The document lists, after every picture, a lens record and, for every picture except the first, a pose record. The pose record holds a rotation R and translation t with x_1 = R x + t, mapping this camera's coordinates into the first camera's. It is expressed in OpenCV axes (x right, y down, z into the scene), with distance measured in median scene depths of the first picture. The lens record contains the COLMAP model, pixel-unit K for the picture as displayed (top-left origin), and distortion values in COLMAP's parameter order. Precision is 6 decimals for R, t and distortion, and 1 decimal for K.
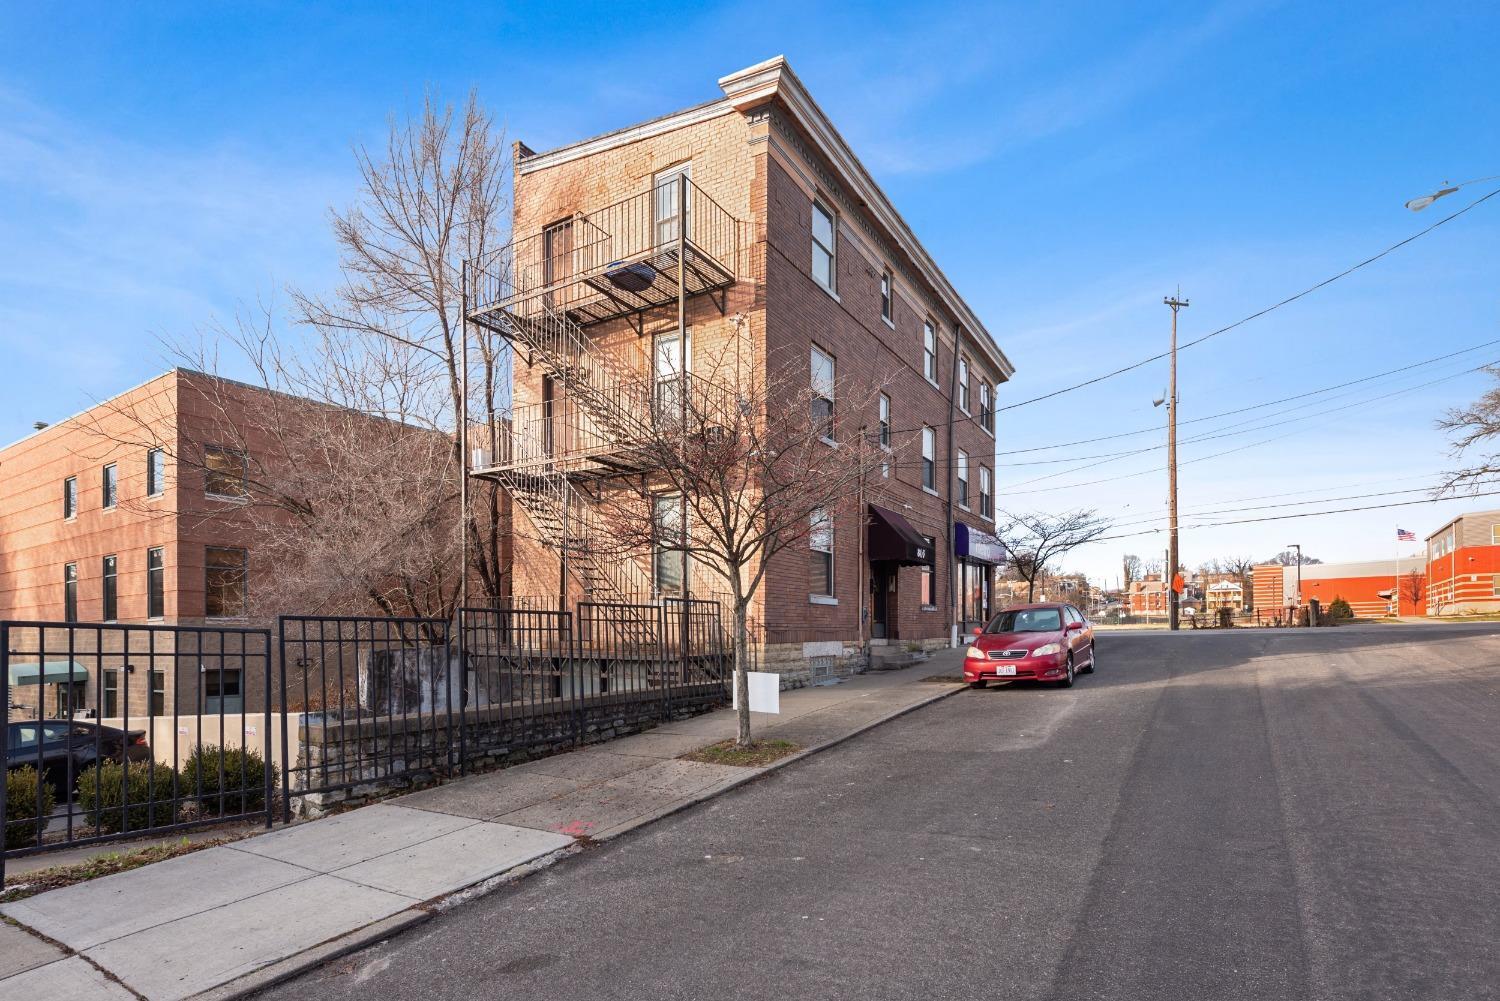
lens RADIAL K [[769.9, 0, 738.4], [0, 769.9, 648.8], [0, 0, 1]] dist [0.007234, -0.000685]
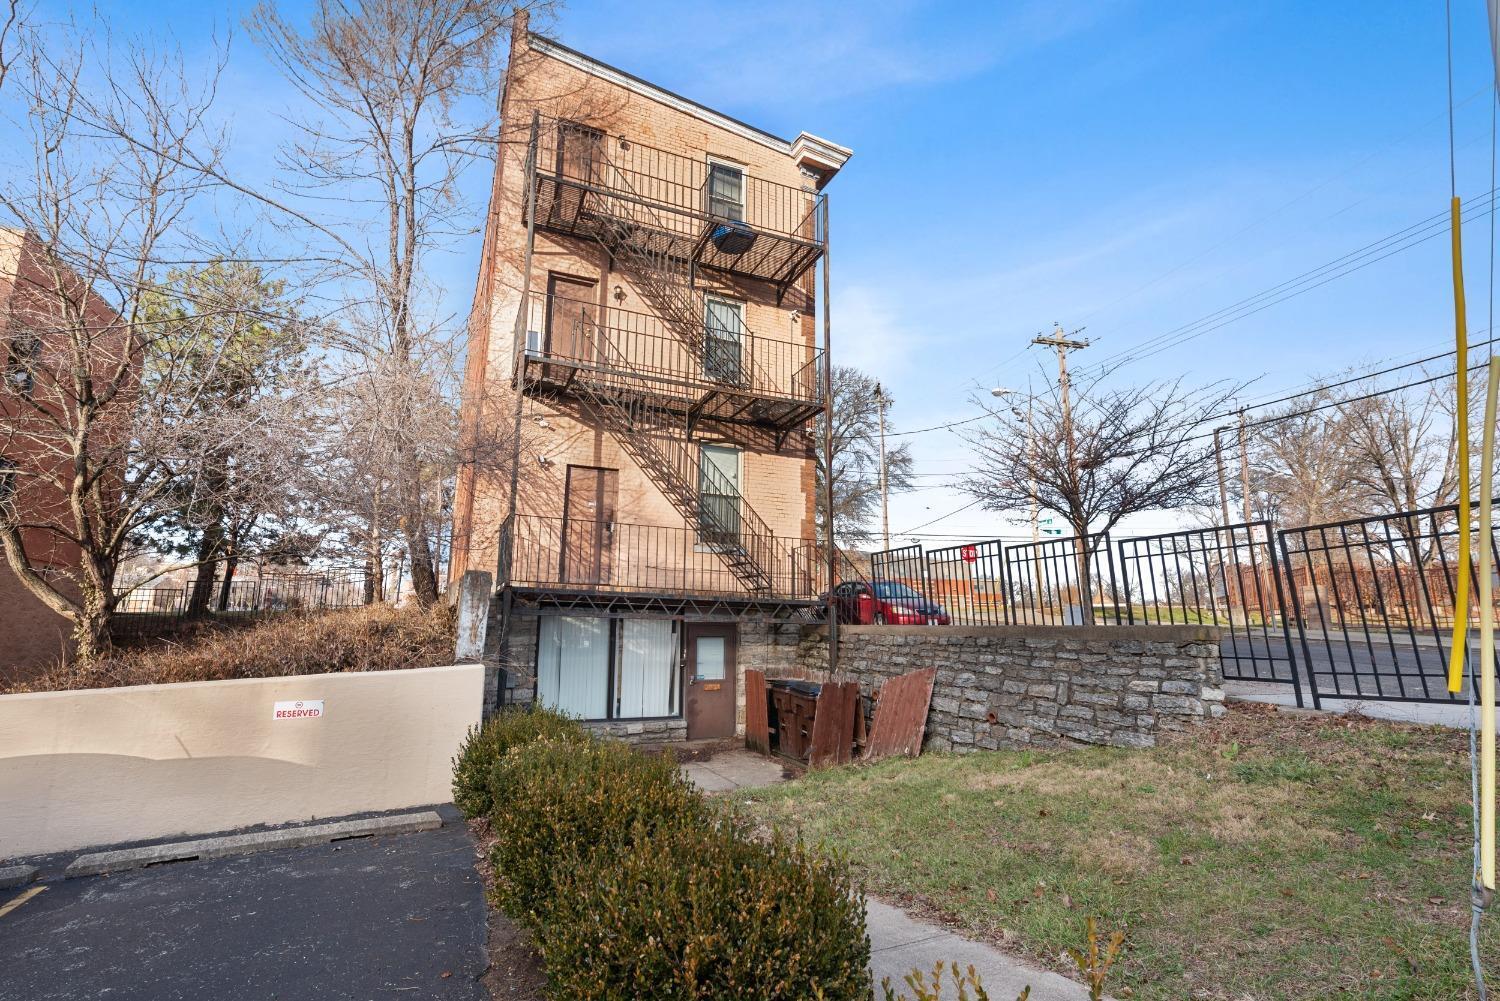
lens RADIAL K [[707.9, 0, 747.5], [0, 707.9, 503.6], [0, 0, 1]] dist [0.014210, -0.000673]
pose [[0.582851, 0.158383, 0.796994, -0.575492], [-0.002181, 0.981122, -0.193379, 0.040441], [-0.812576, 0.110973, 0.572193, 0.320411]]
